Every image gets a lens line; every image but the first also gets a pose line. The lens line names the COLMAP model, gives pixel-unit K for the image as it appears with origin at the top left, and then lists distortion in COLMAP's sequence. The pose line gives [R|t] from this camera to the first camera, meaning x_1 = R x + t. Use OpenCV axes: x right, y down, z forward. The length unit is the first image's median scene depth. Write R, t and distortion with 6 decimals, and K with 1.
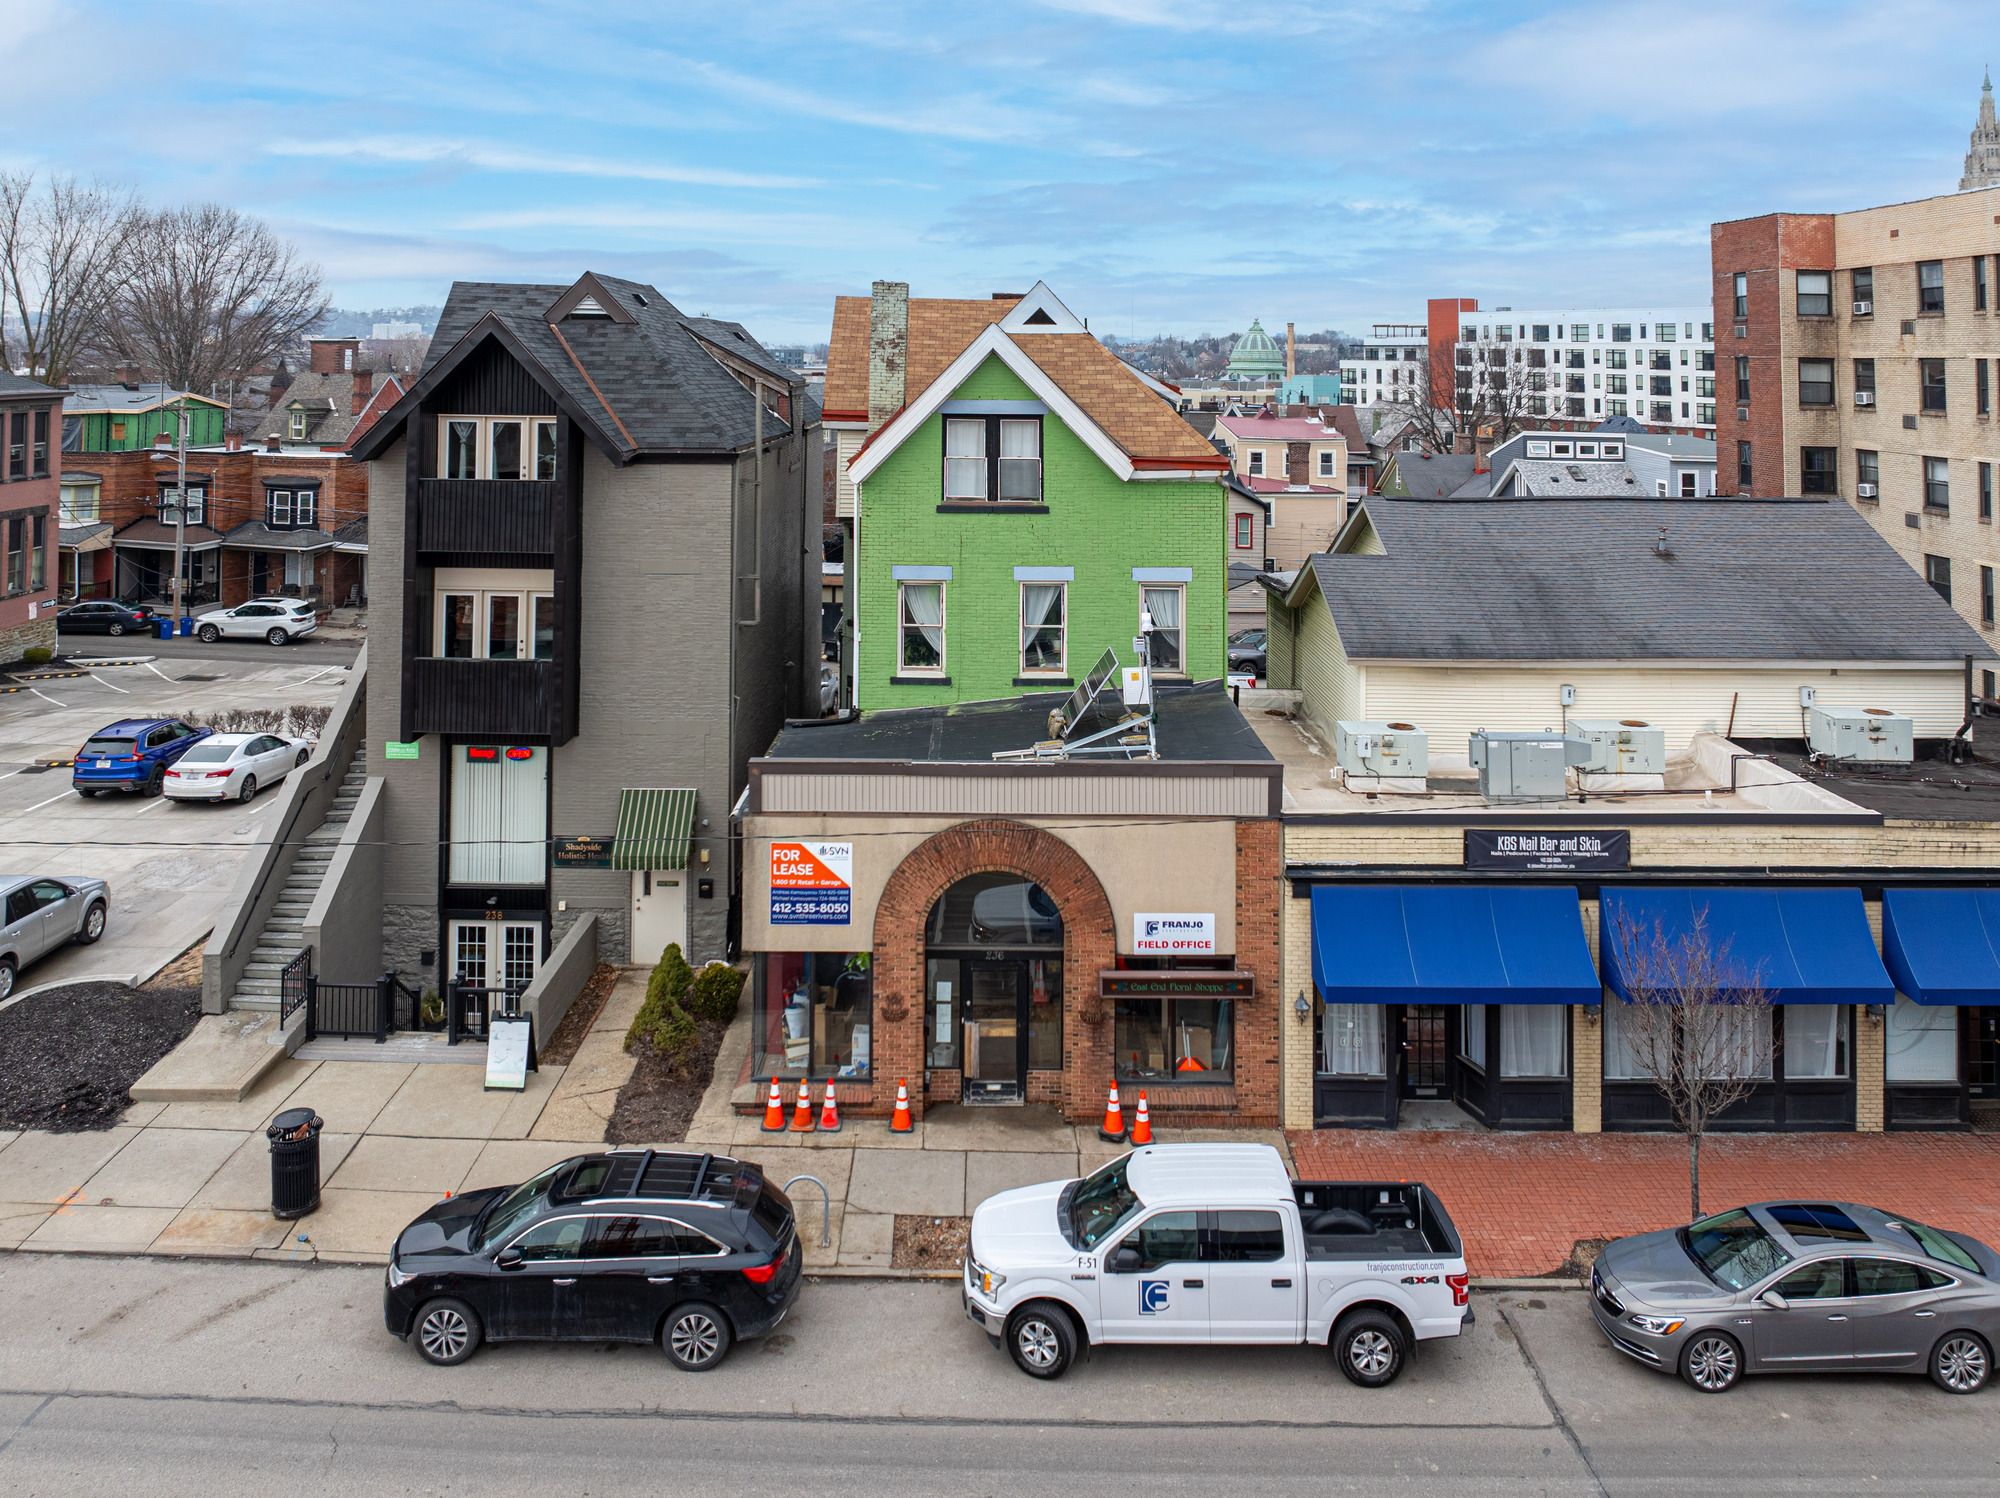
lens RADIAL K [[1525.6, 0, 984.0], [0, 1525.6, 293.6], [0, 0, 1]] dist [-0.014311, -0.003572]
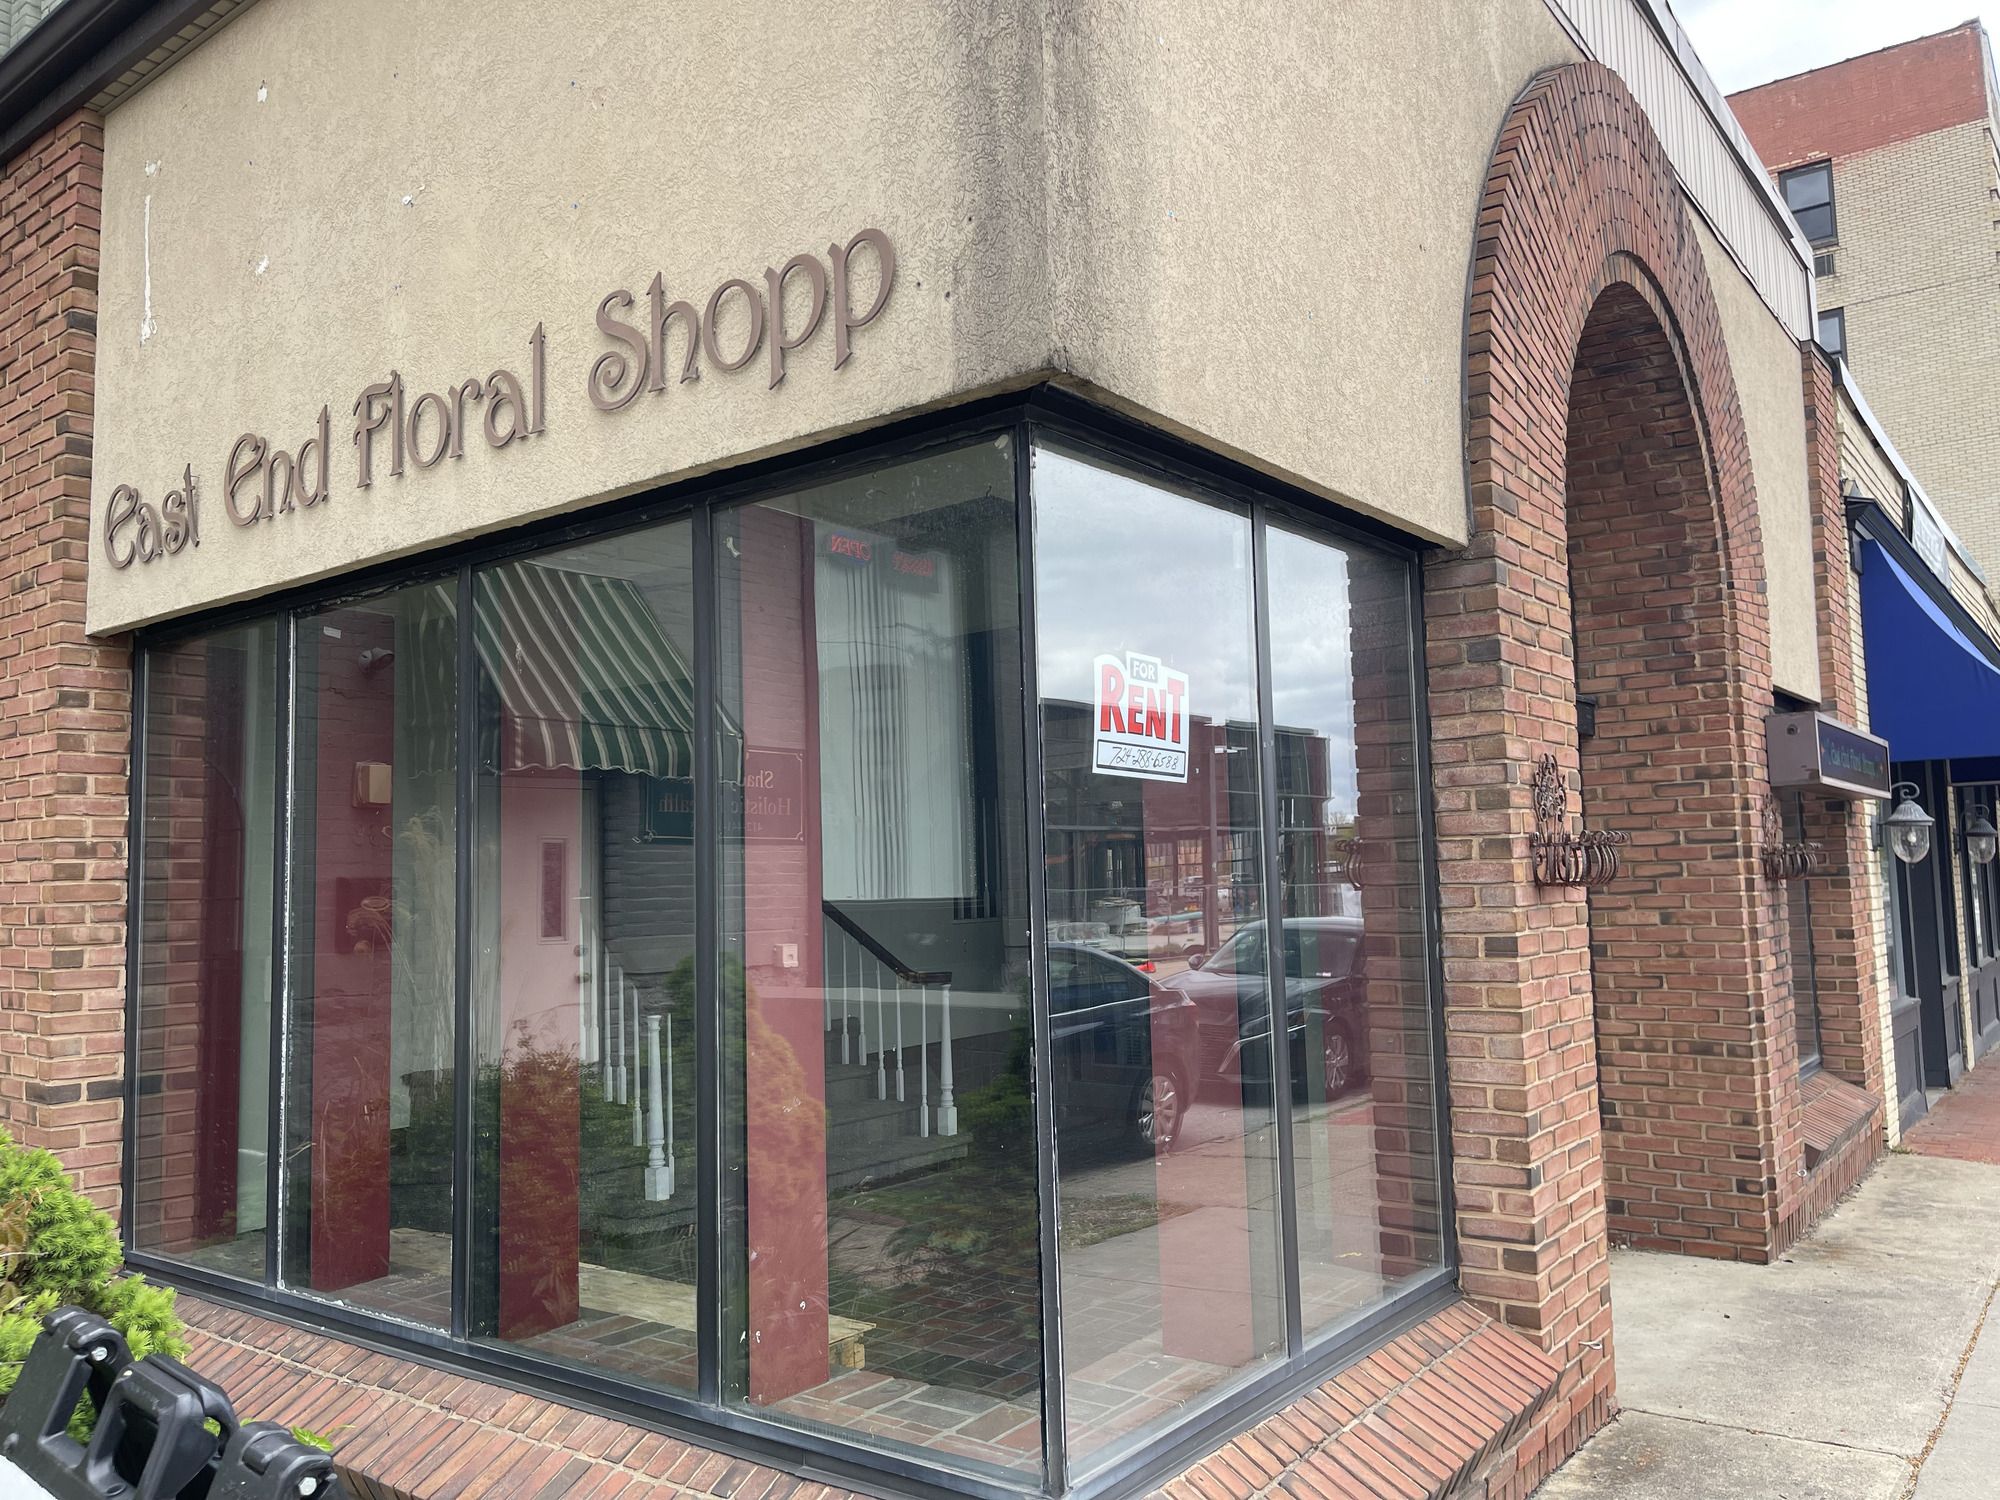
lens RADIAL K [[1506.8, 0, 1007.0], [0, 1506.8, 751.7], [0, 0, 1]] dist [0.054022, -0.061461]
pose [[0.604643, 0.046778, 0.795121, -0.249569], [-0.001937, 0.998357, -0.057261, 0.467173], [-0.796494, 0.033083, 0.603741, 0.932492]]
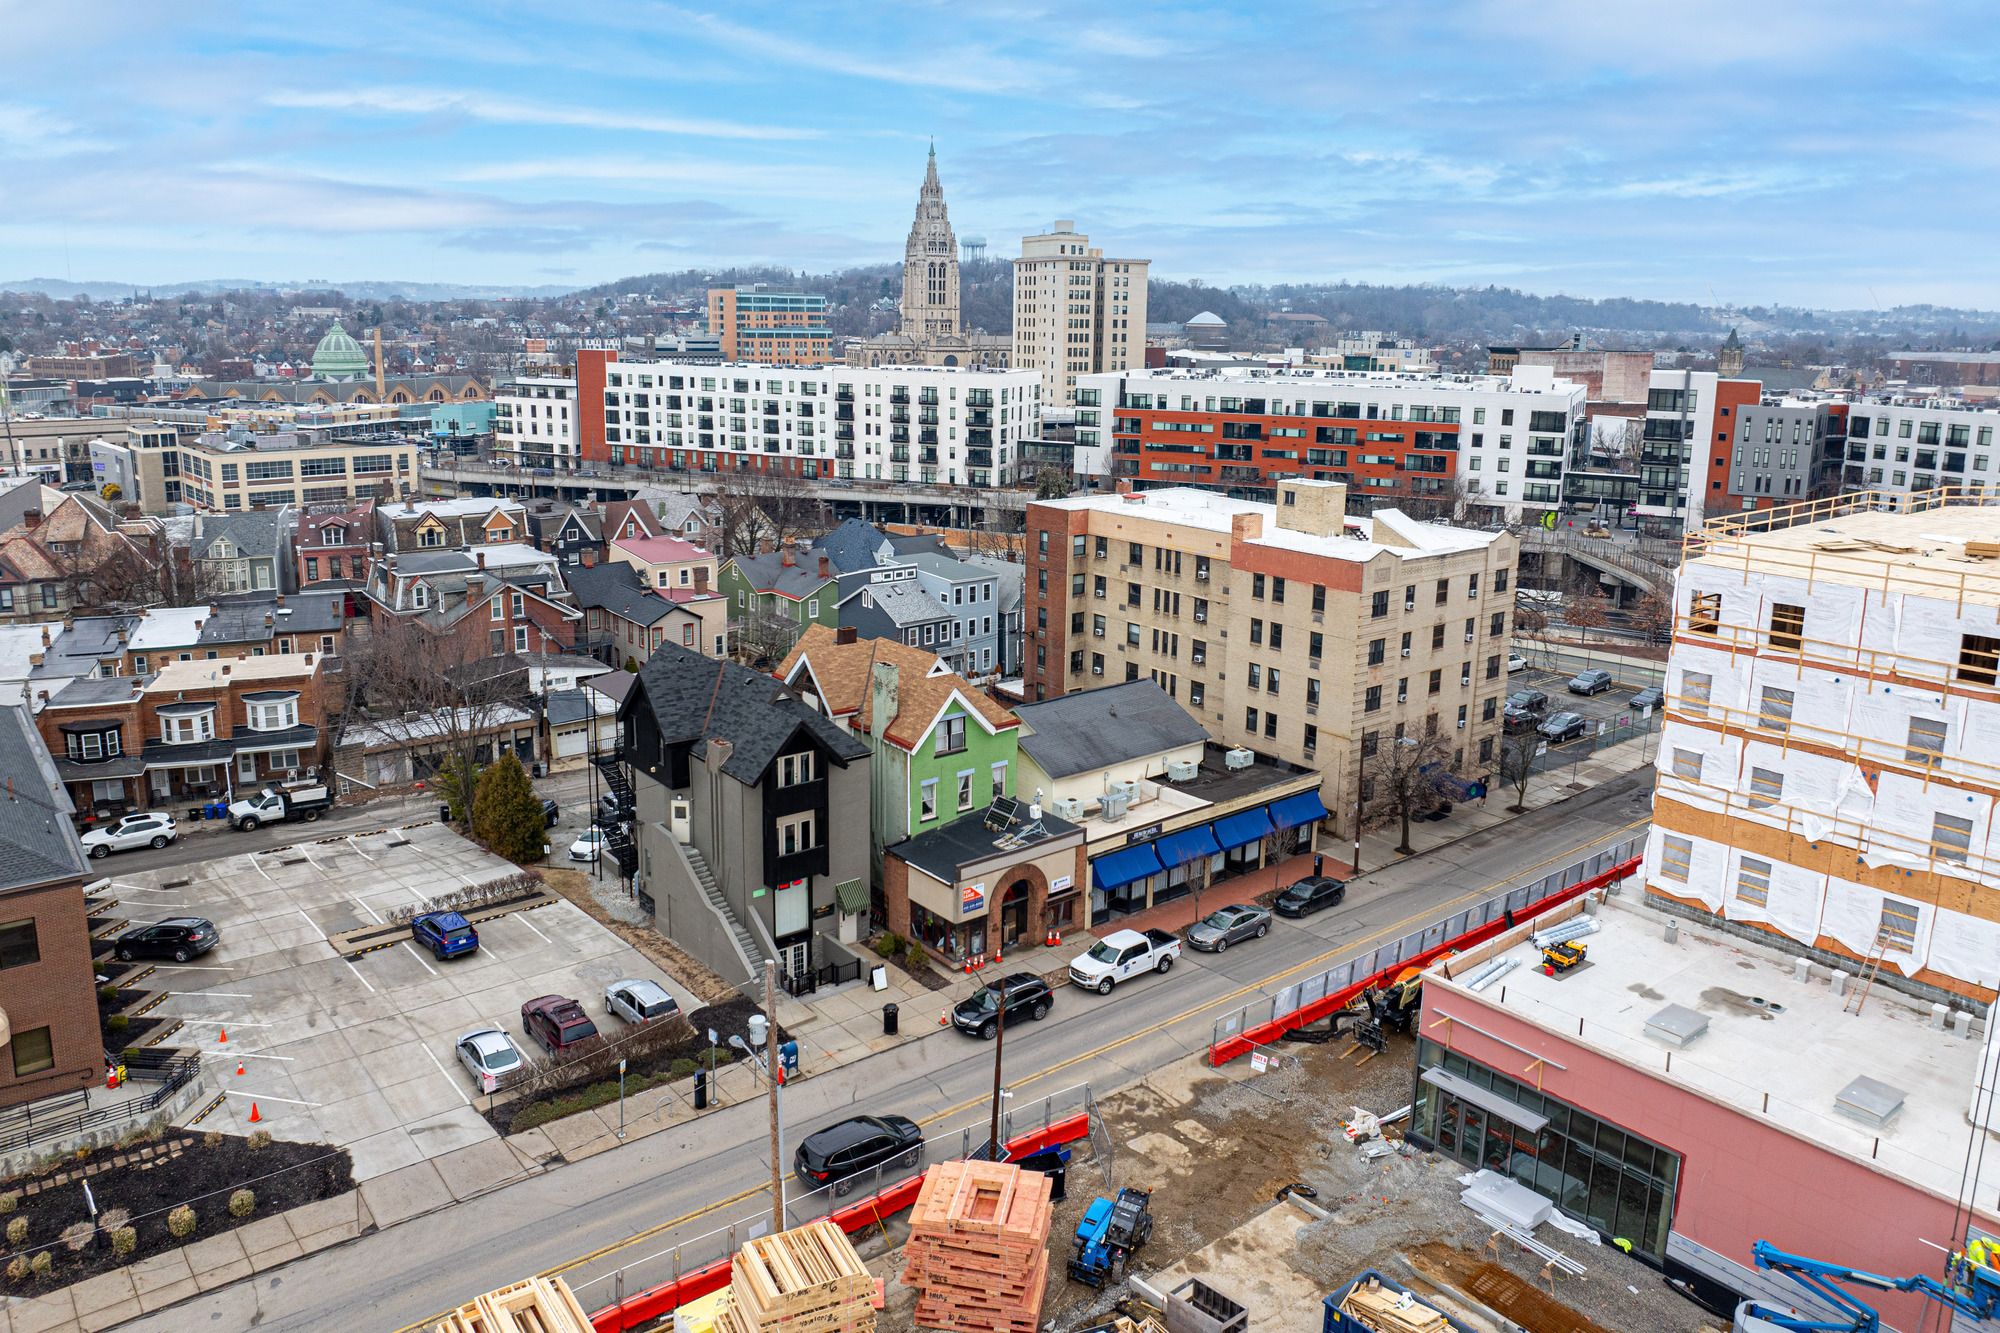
lens RADIAL K [[1415.0, 0, 997.1], [0, 1415.0, 581.4], [0, 0, 1]] dist [-0.032574, -0.006083]
pose [[0.777432, -0.117254, 0.617941, -1.774430], [-0.034451, 0.973056, 0.227979, -0.895621], [-0.628022, -0.198527, 0.752446, -1.063486]]
